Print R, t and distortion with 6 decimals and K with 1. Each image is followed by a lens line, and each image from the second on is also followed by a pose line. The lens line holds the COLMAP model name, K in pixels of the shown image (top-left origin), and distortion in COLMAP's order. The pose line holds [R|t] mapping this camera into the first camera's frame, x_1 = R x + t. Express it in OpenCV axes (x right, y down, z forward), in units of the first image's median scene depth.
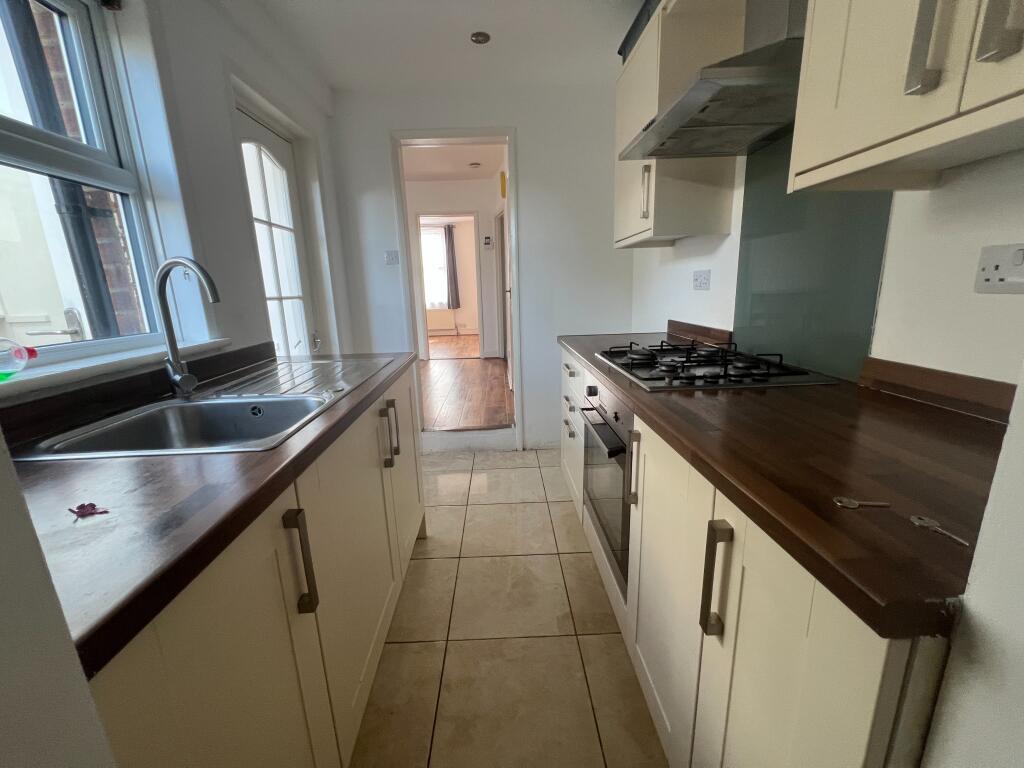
lens RADIAL K [[406.2, 0, 511.3], [0, 406.2, 388.7], [0, 0, 1]] dist [-0.002526, 0.000071]
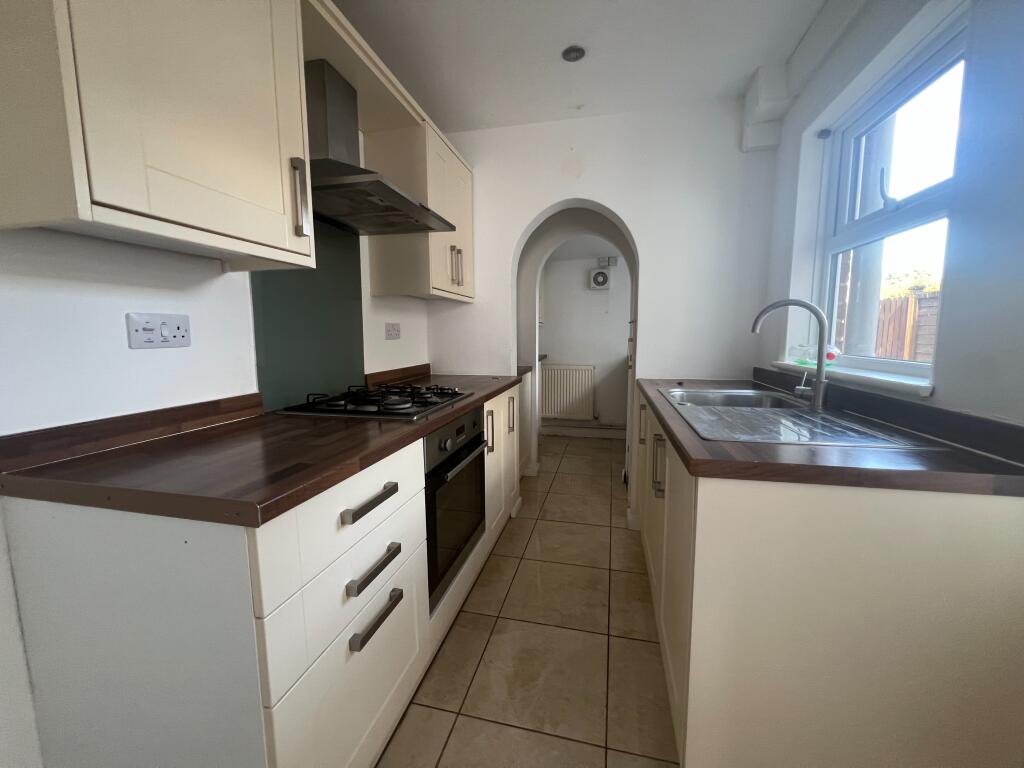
lens RADIAL K [[406.2, 0, 513.5], [0, 406.2, 379.6], [0, 0, 1]] dist [-0.002526, 0.000071]
pose [[-0.958655, -0.004489, 0.284535, -0.239543], [0.095572, 0.936721, 0.336777, -0.490083], [-0.268042, 0.350047, -0.897564, 1.979709]]
